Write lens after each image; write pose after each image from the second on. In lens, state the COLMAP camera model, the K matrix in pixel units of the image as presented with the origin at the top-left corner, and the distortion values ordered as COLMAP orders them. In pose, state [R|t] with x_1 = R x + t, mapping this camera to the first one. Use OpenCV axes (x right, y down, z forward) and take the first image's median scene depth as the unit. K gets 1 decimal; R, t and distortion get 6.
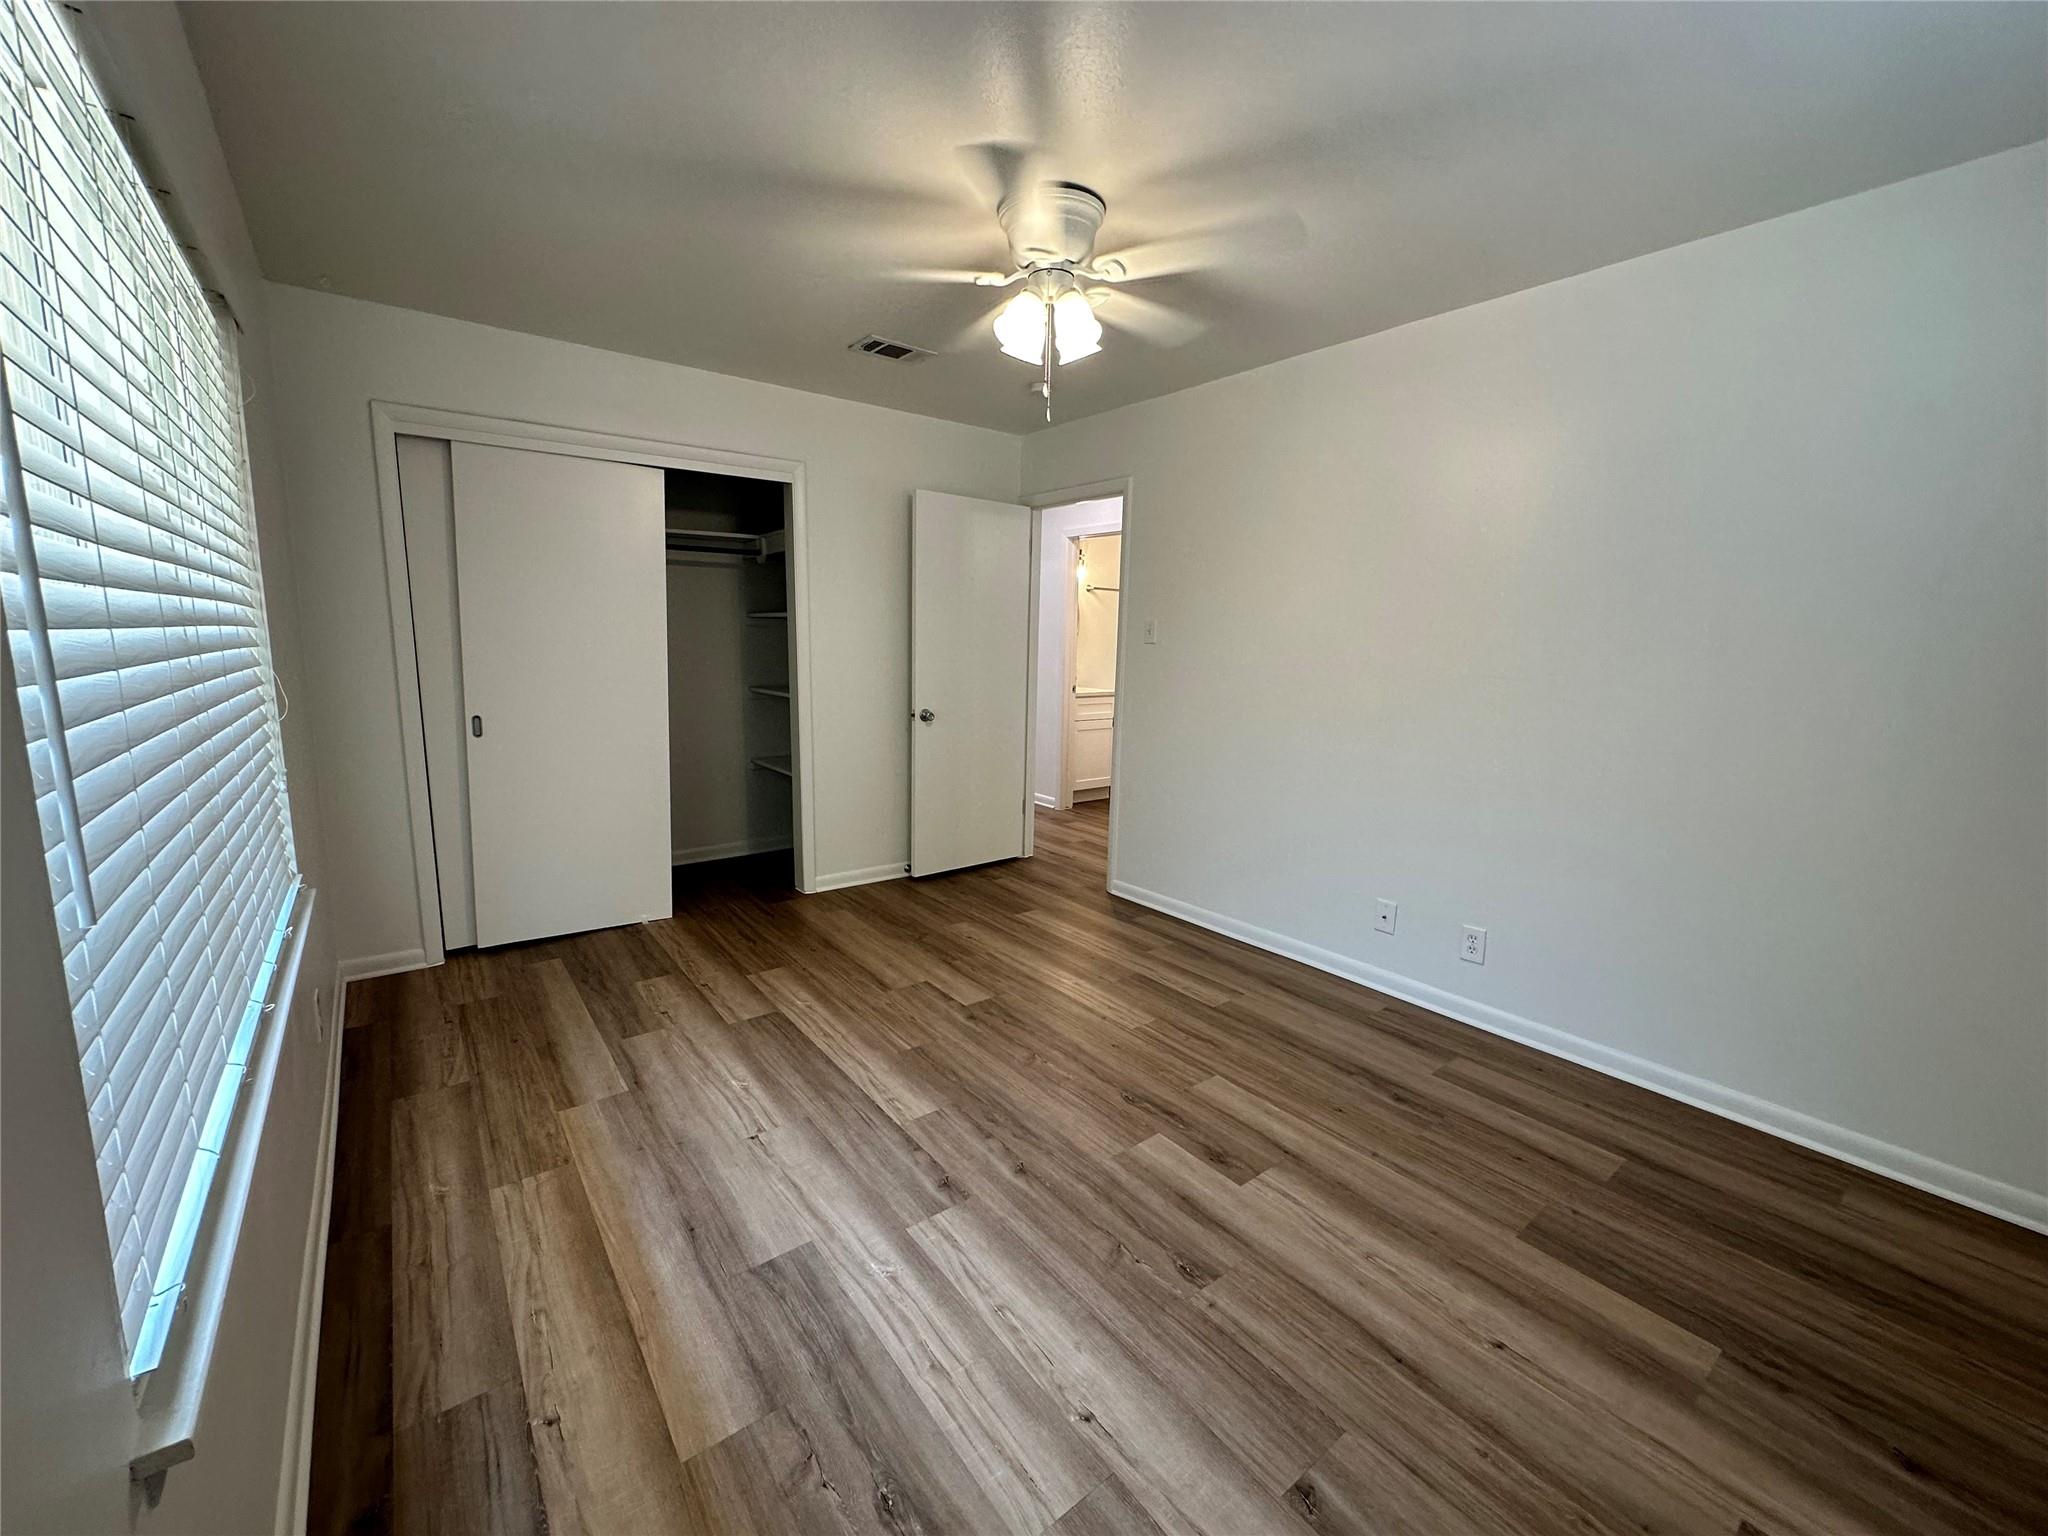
lens RADIAL K [[816.5, 0, 1024.0], [0, 816.5, 768.0], [0, 0, 1]] dist [-0.002184, -0.000209]
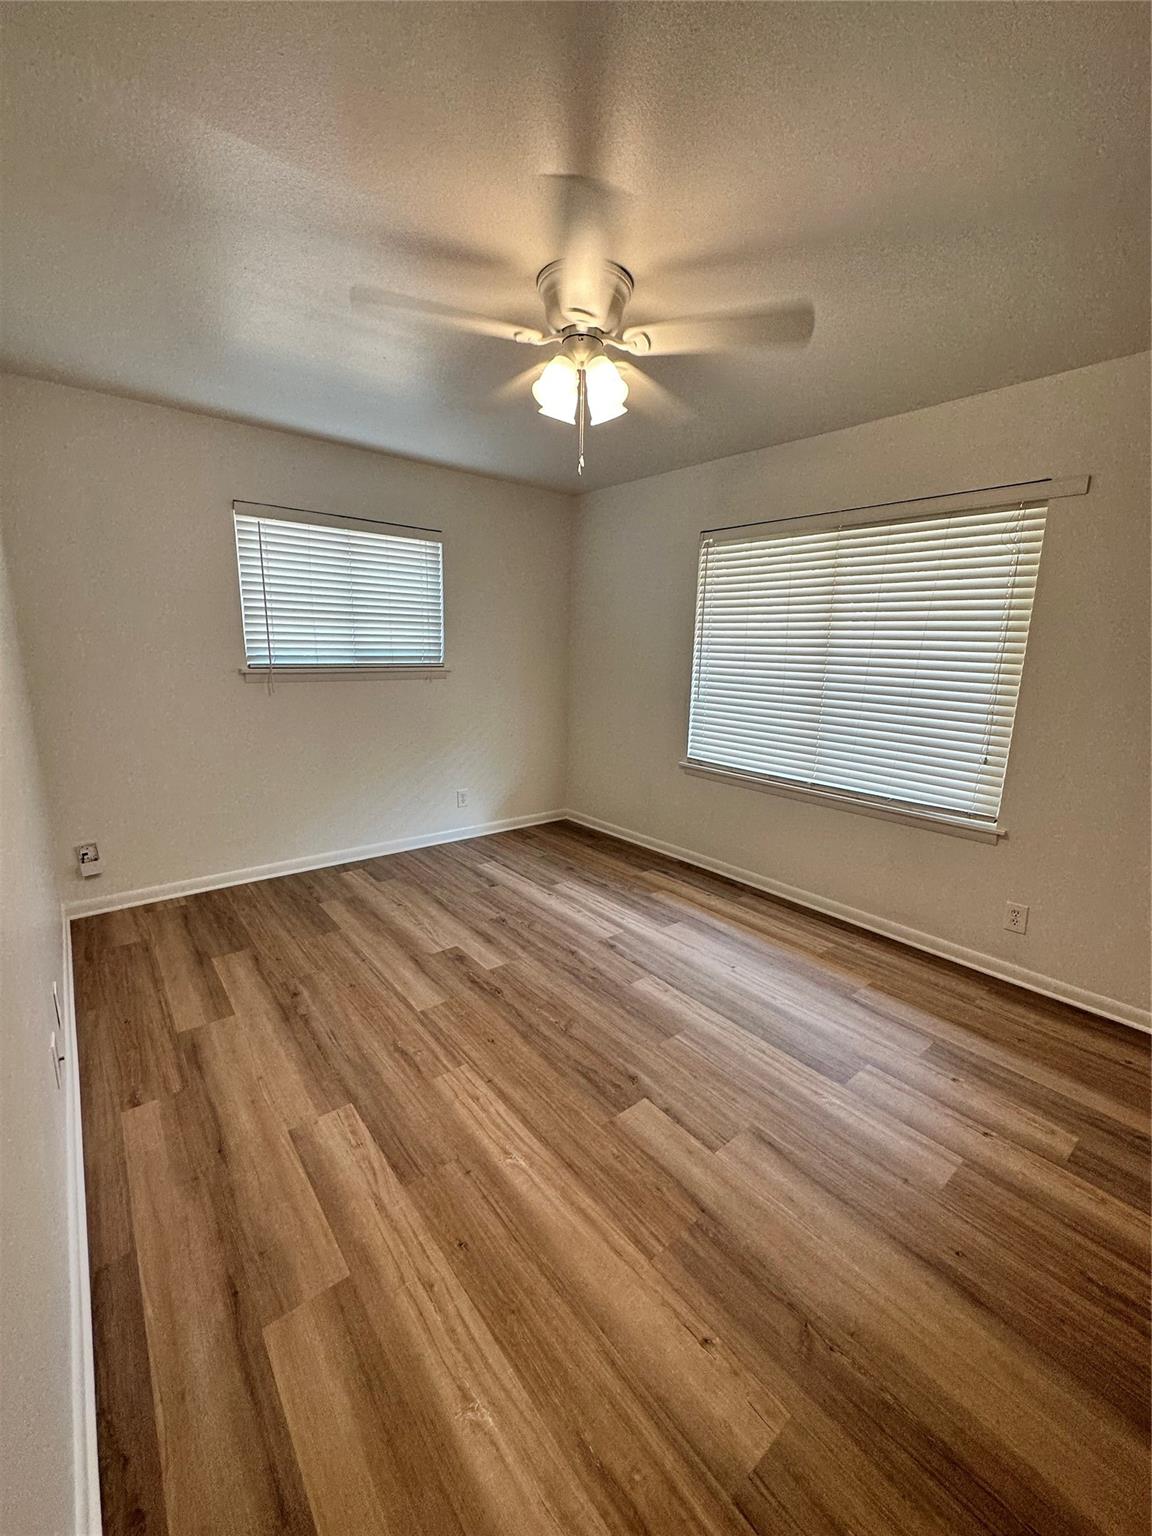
lens RADIAL K [[612.4, 0, 577.0], [0, 612.4, 767.0], [0, 0, 1]] dist [-0.002184, -0.000209]
pose [[-0.998601, -0.036728, -0.038028, 0.051310], [-0.047753, 0.935289, 0.350648, -0.349423], [0.022689, 0.351974, -0.935735, 1.977093]]
